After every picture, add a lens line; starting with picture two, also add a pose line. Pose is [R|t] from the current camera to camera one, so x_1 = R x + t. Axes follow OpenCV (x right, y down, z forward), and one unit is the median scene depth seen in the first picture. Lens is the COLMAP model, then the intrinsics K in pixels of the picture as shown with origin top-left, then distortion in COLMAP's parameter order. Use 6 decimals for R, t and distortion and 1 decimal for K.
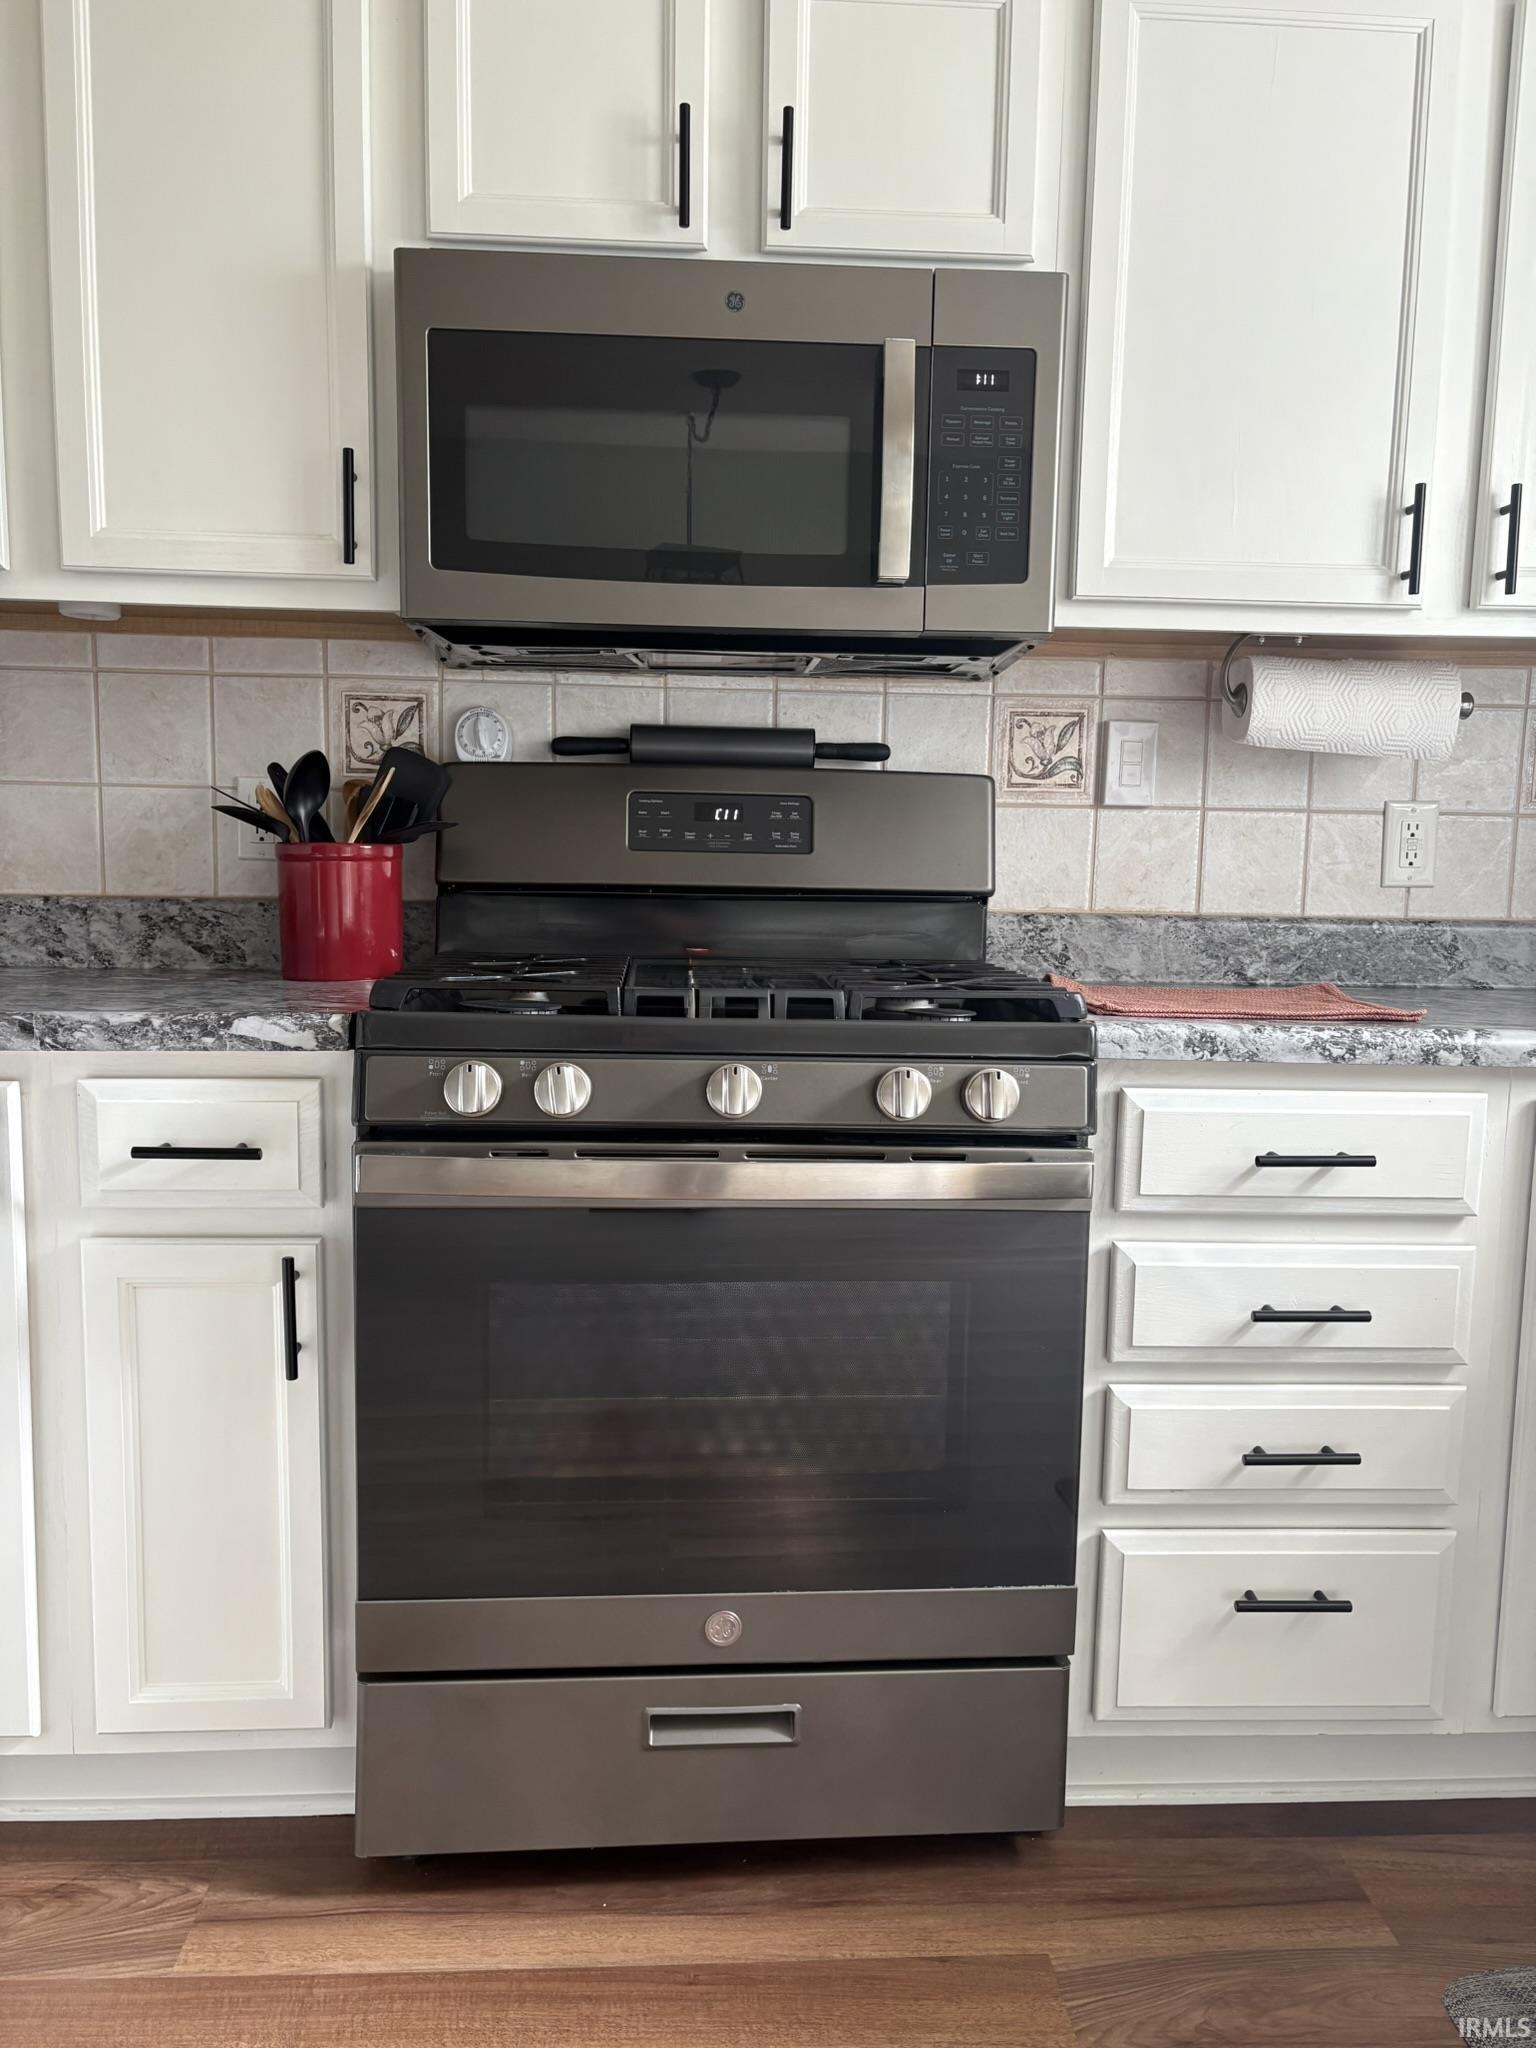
lens RADIAL K [[1544.2, 0, 754.3], [0, 1544.2, 1038.9], [0, 0, 1]] dist [0.035909, -0.031613]
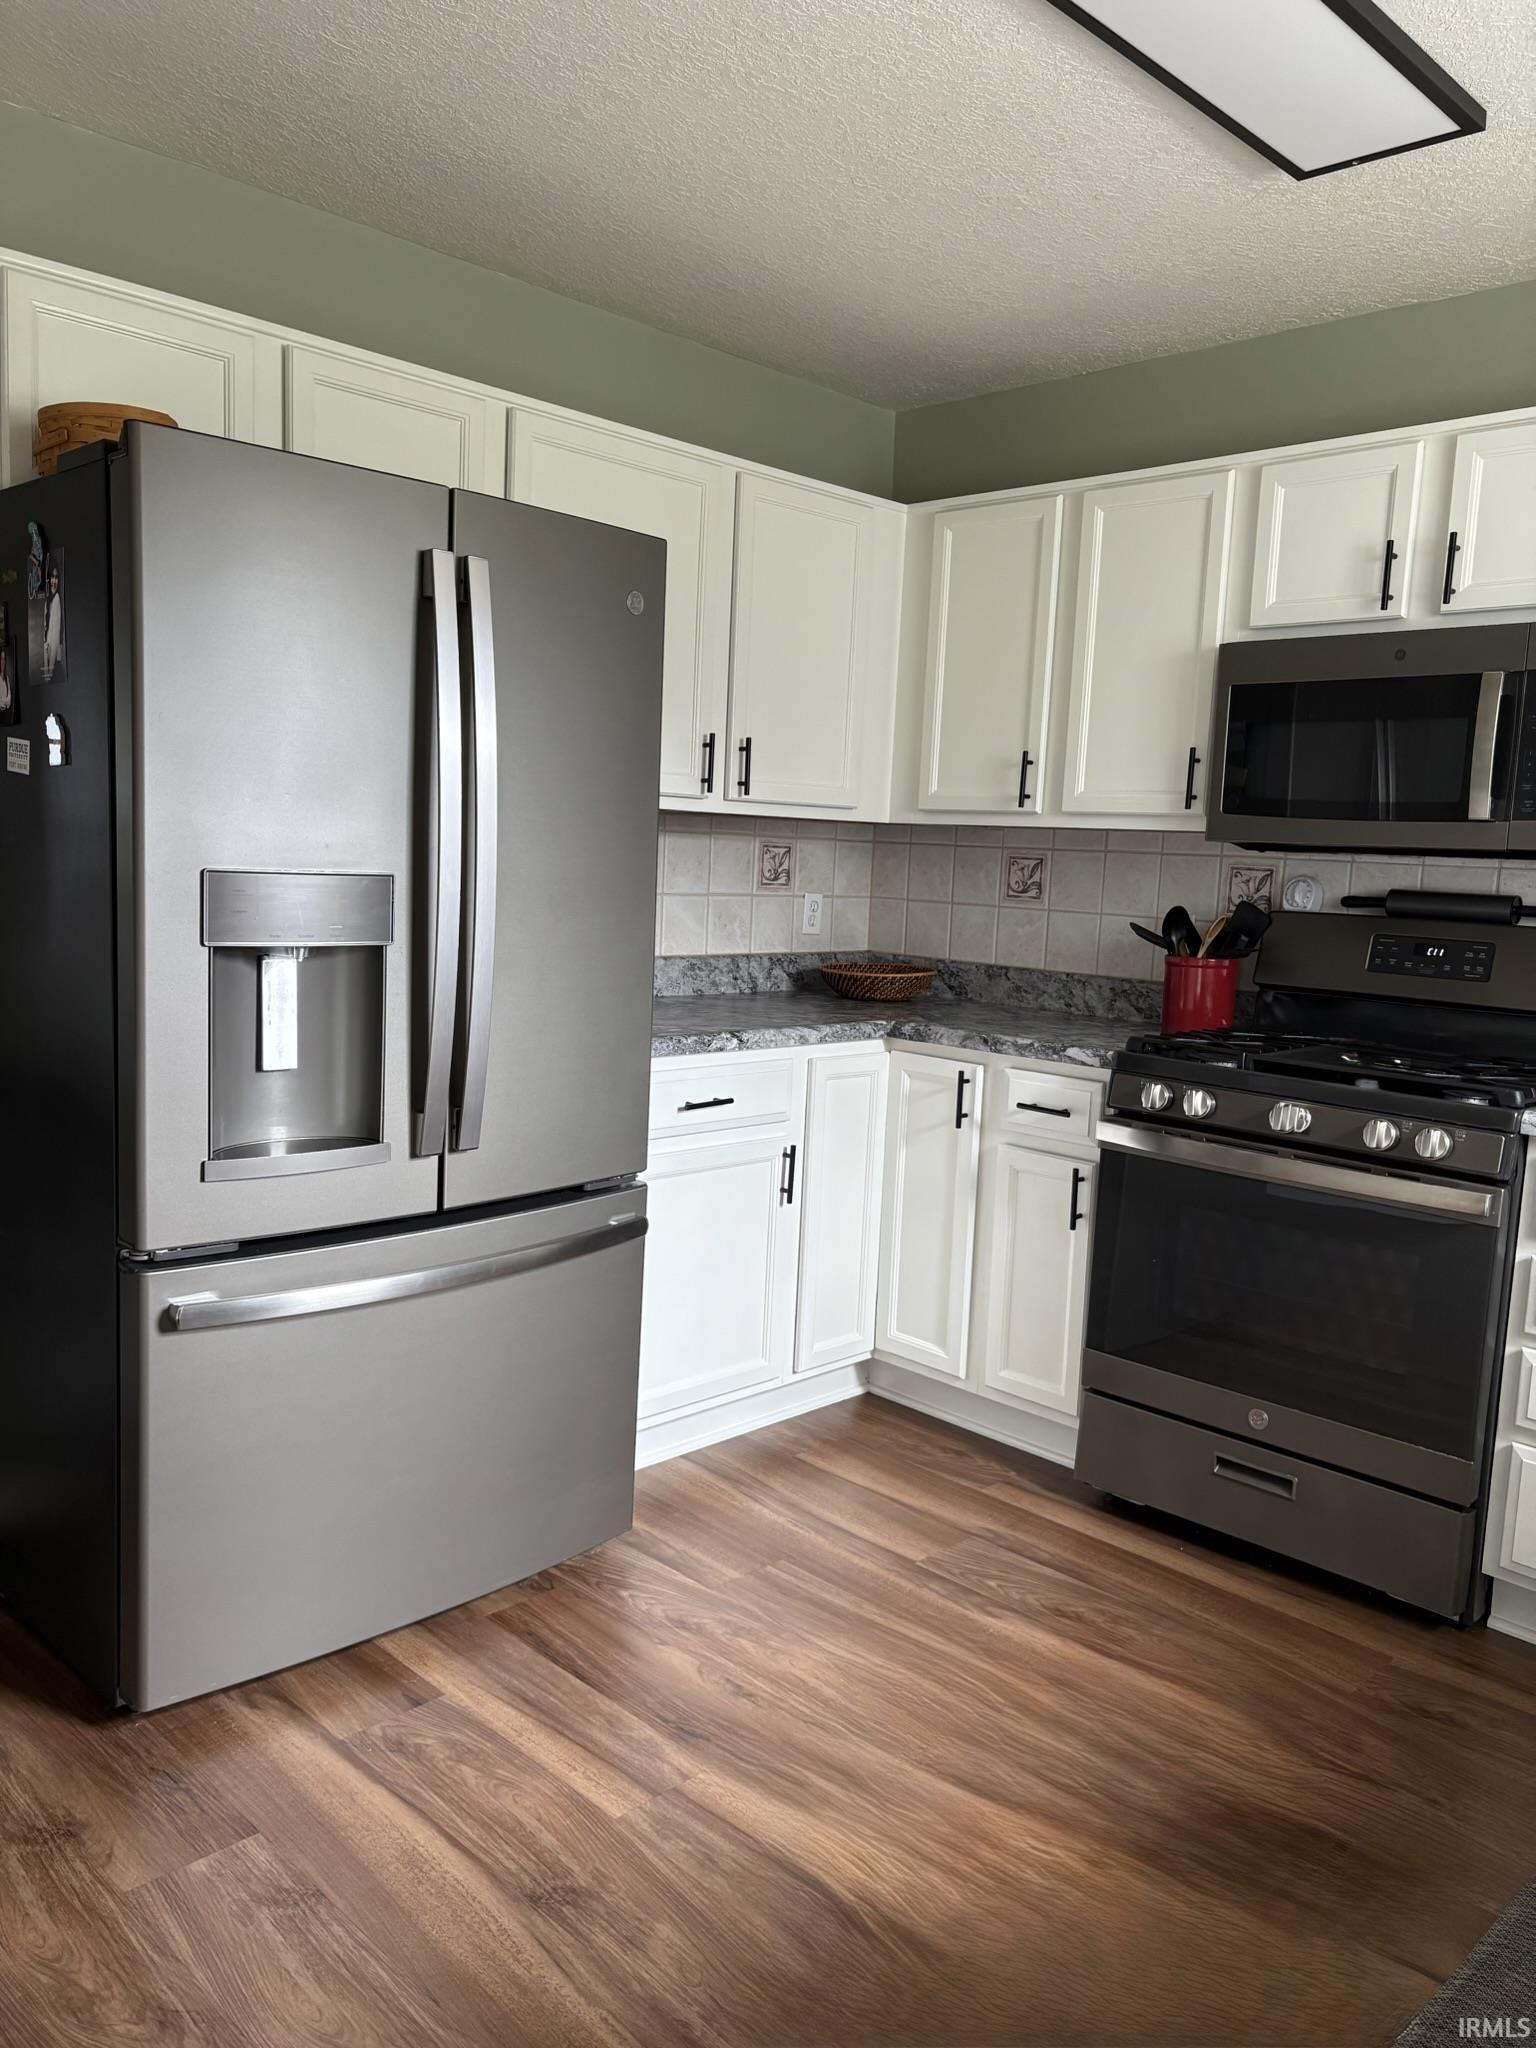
lens RADIAL K [[1544.2, 0, 765.5], [0, 1544.2, 1037.5], [0, 0, 1]] dist [0.035909, -0.031613]
pose [[0.664134, 0.104009, -0.740343, 0.804969], [-0.121692, 0.992108, 0.030214, -0.034731], [0.737643, 0.070028, 0.671550, -0.584827]]
